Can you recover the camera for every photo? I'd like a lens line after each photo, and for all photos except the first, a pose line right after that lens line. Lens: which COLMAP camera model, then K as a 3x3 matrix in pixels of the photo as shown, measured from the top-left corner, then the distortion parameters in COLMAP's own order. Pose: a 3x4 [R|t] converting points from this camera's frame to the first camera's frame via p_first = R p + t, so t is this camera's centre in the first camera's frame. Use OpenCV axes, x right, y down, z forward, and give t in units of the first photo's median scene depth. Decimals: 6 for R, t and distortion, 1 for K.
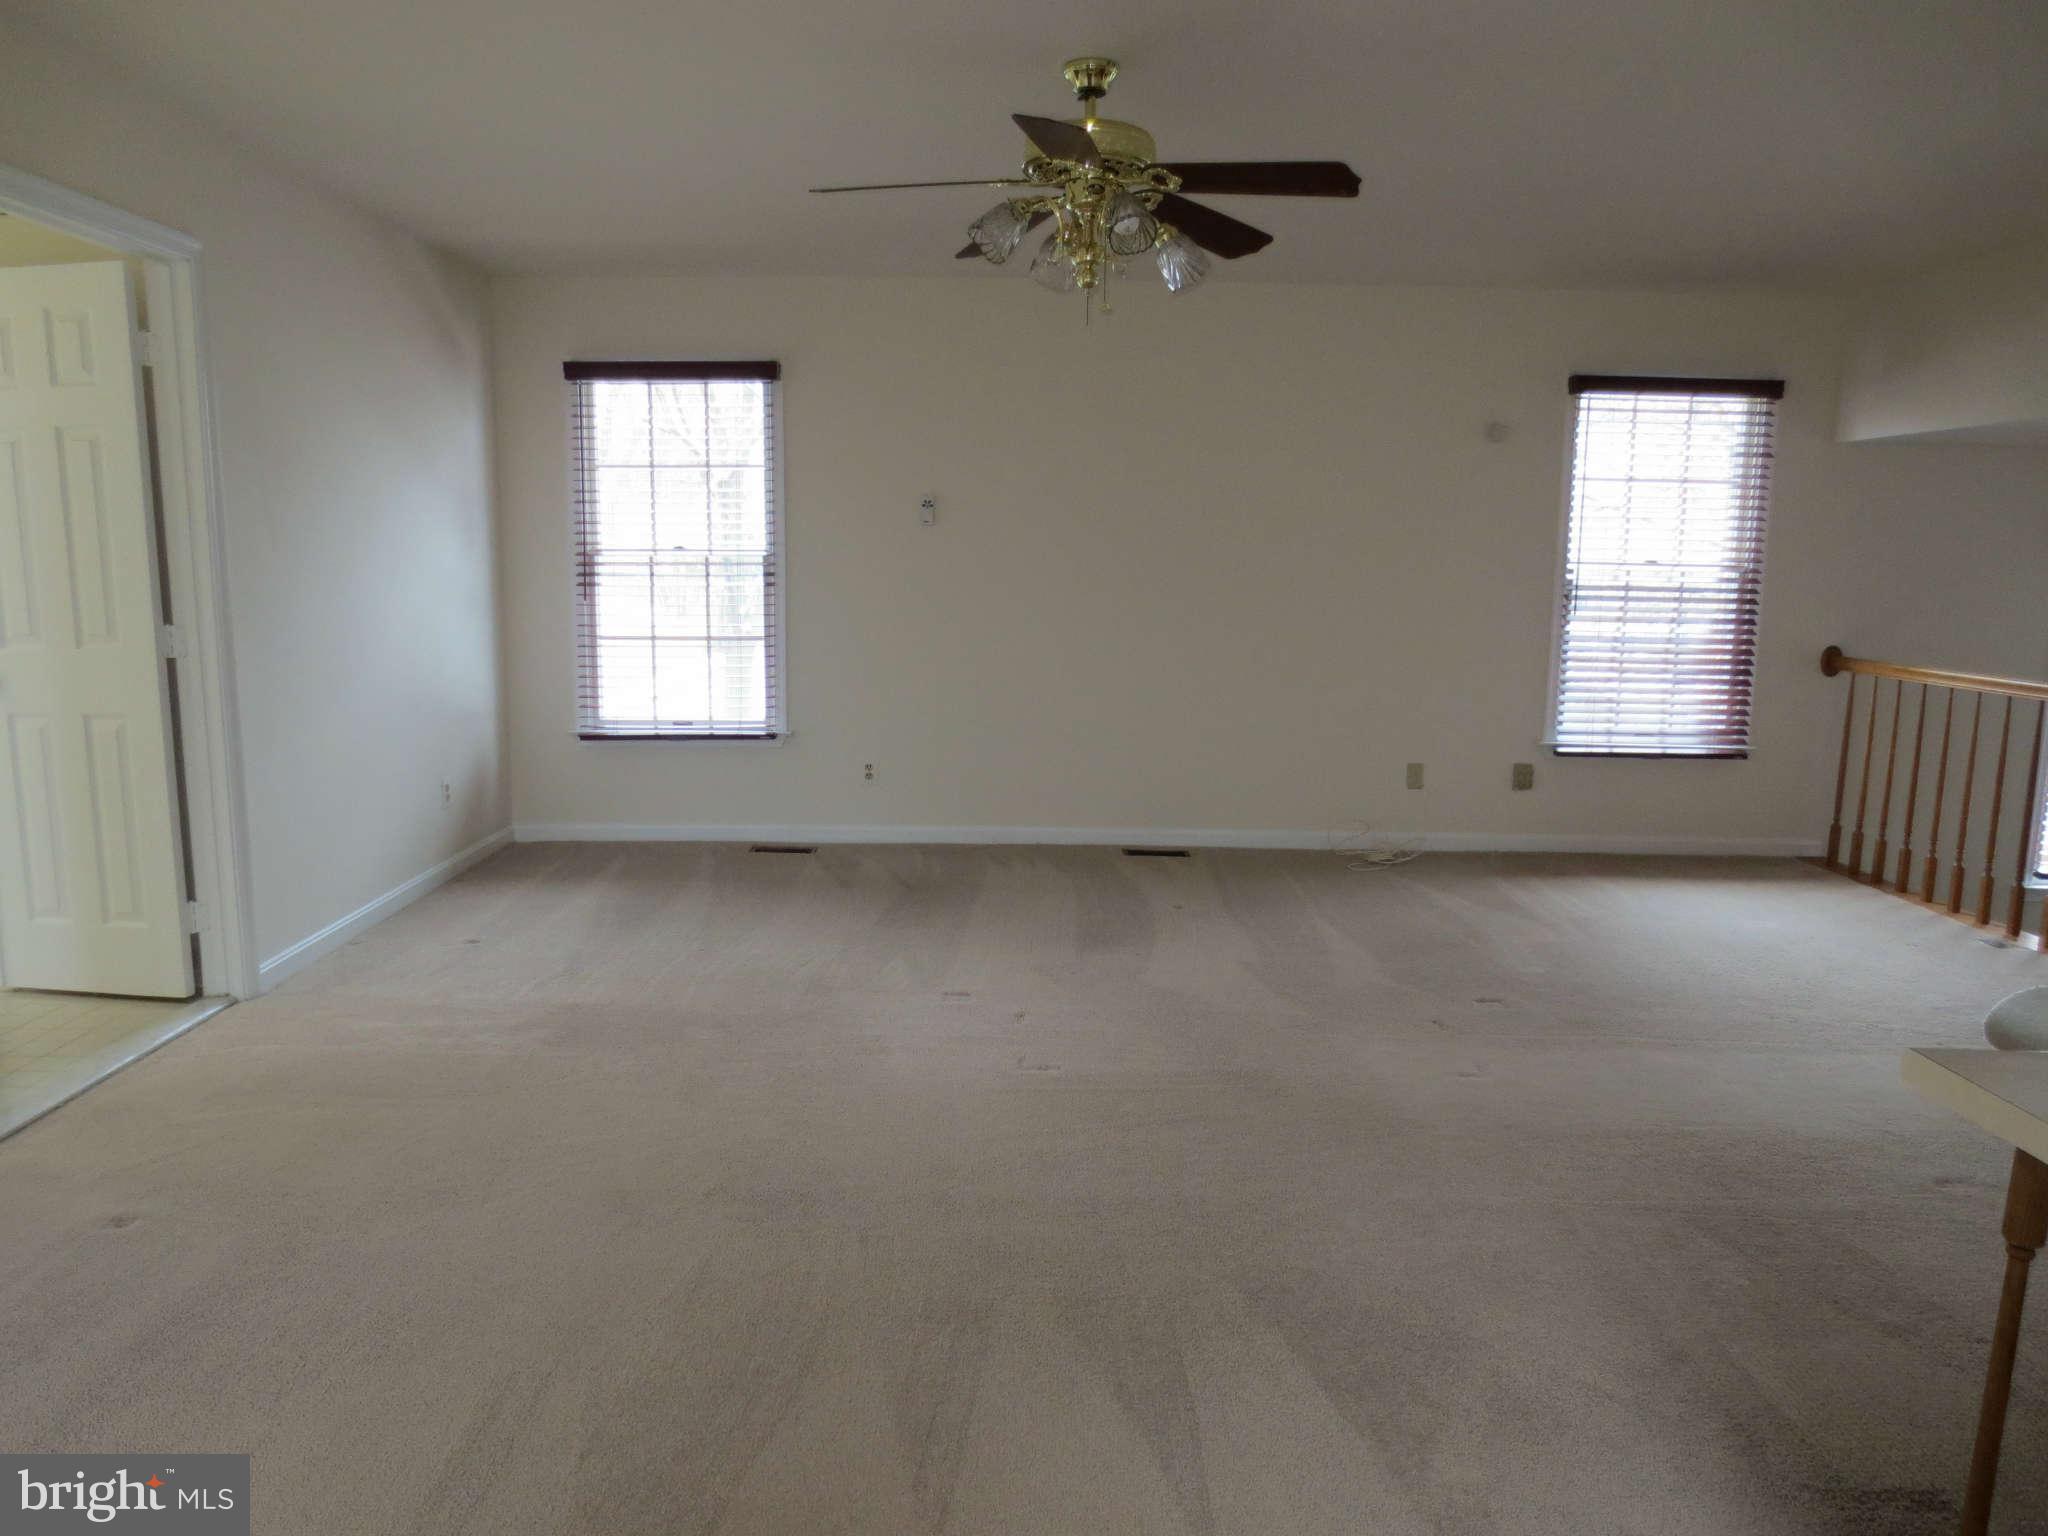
lens RADIAL K [[1477.7, 0, 1033.6], [0, 1477.7, 770.2], [0, 0, 1]] dist [-0.013087, 0.009920]
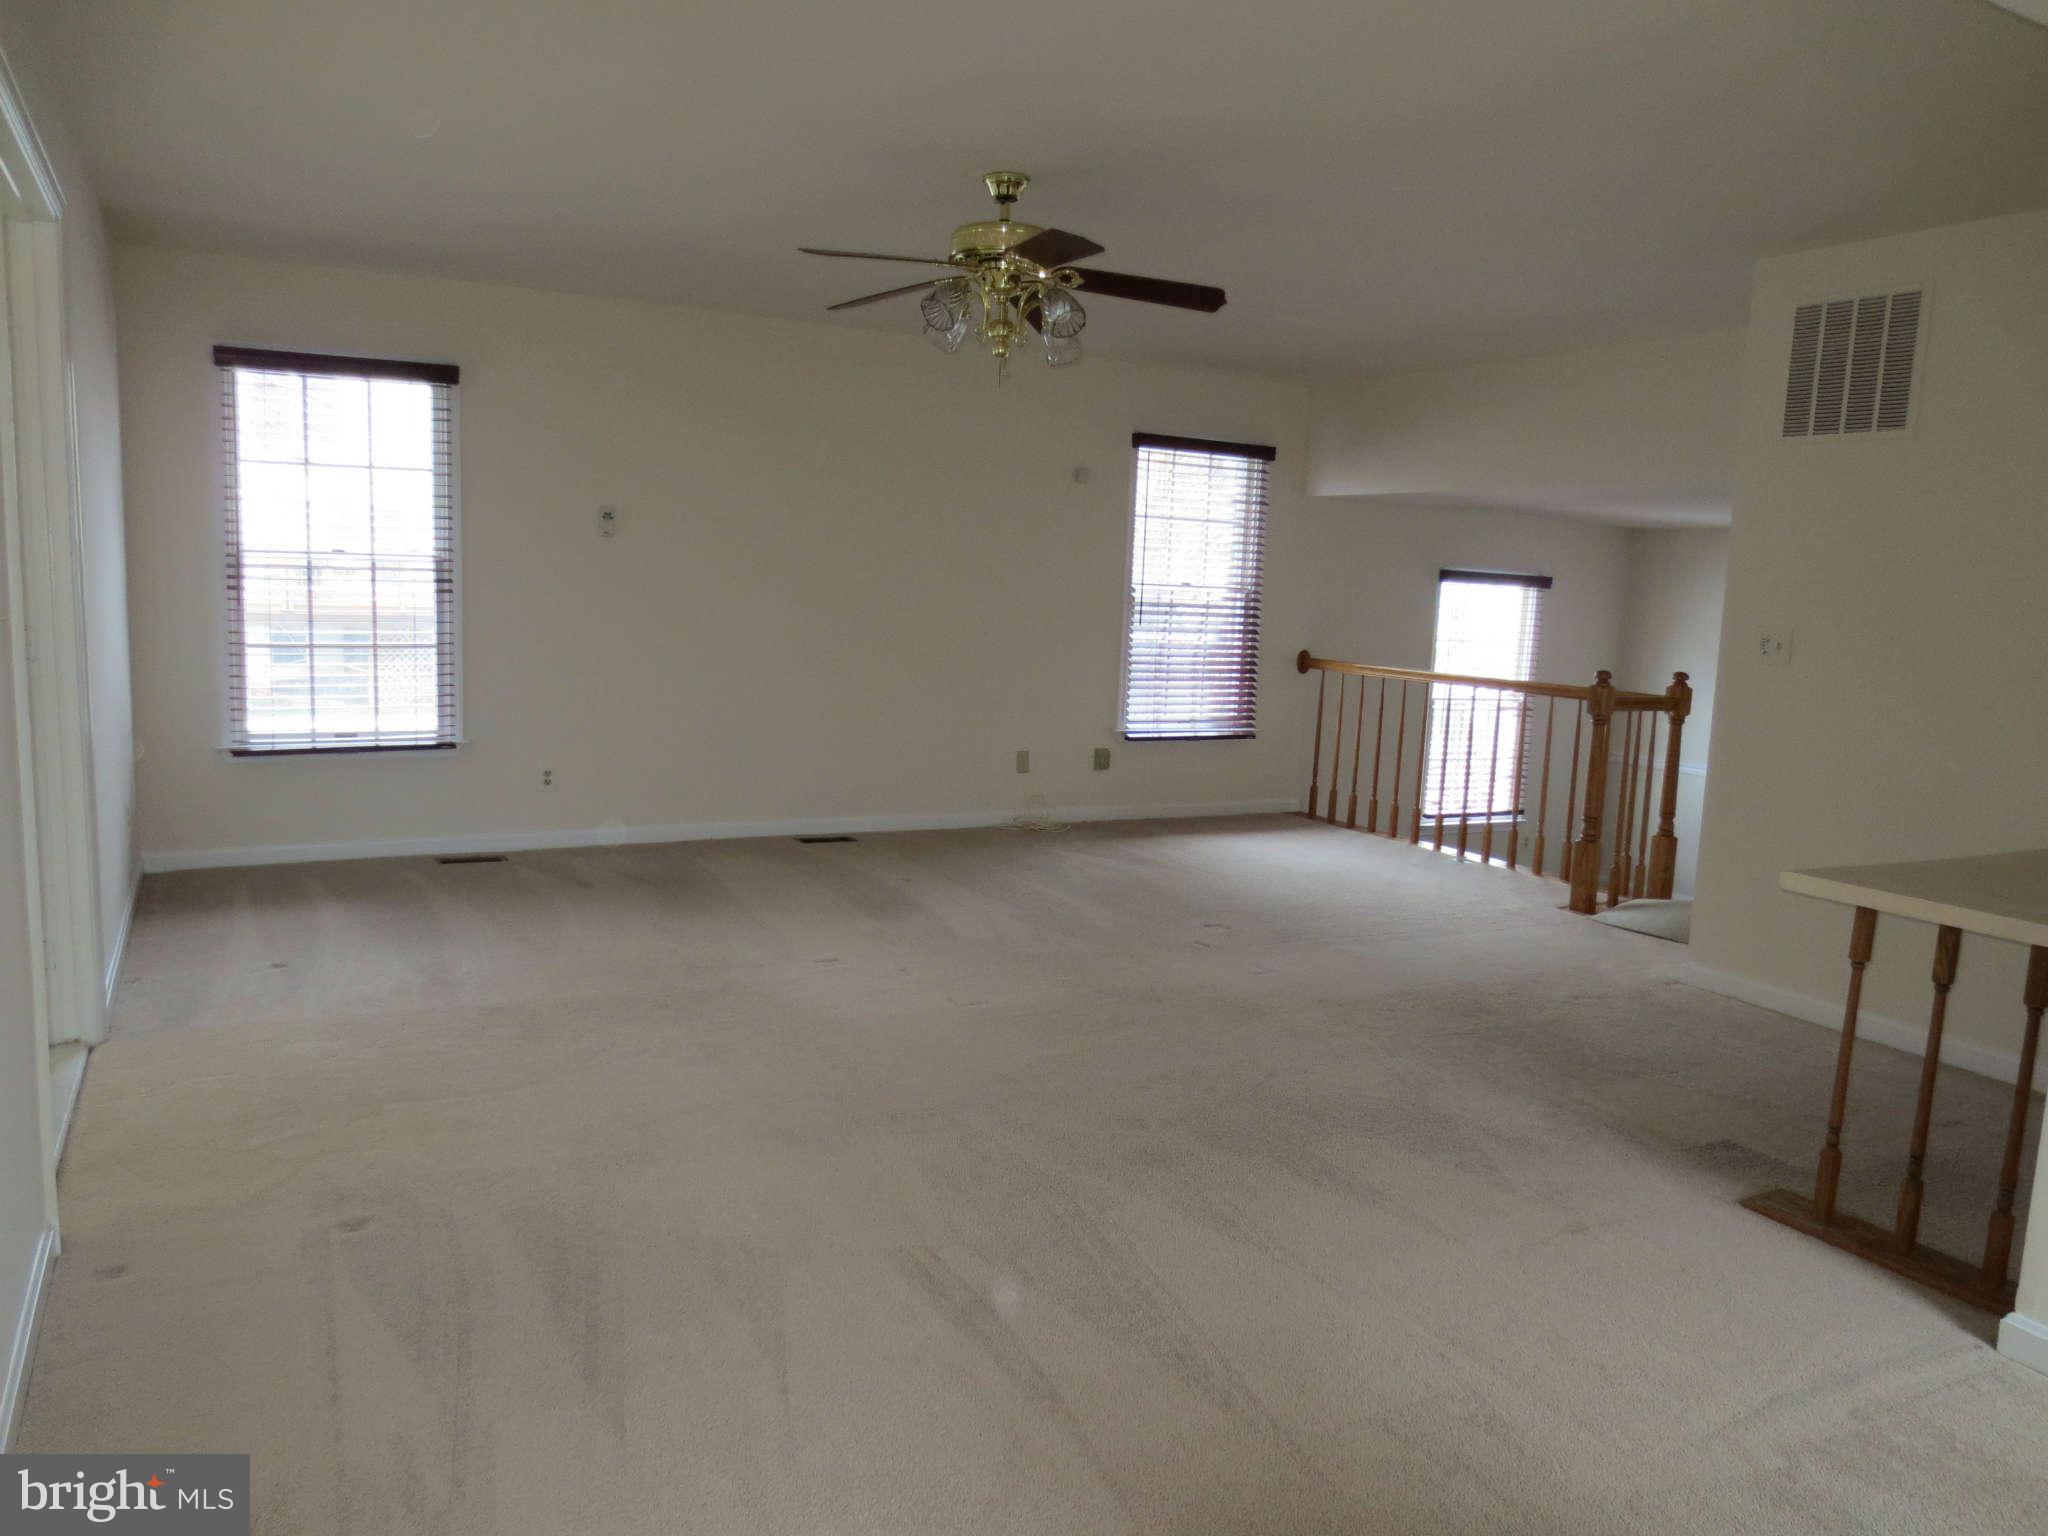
lens RADIAL K [[1477.7, 0, 1032.7], [0, 1477.7, 774.7], [0, 0, 1]] dist [-0.013087, 0.009920]
pose [[0.881337, -0.041975, 0.470621, -0.298984], [0.043273, 0.999031, 0.008067, 0.005178], [-0.470503, 0.013256, 0.882299, -0.046992]]
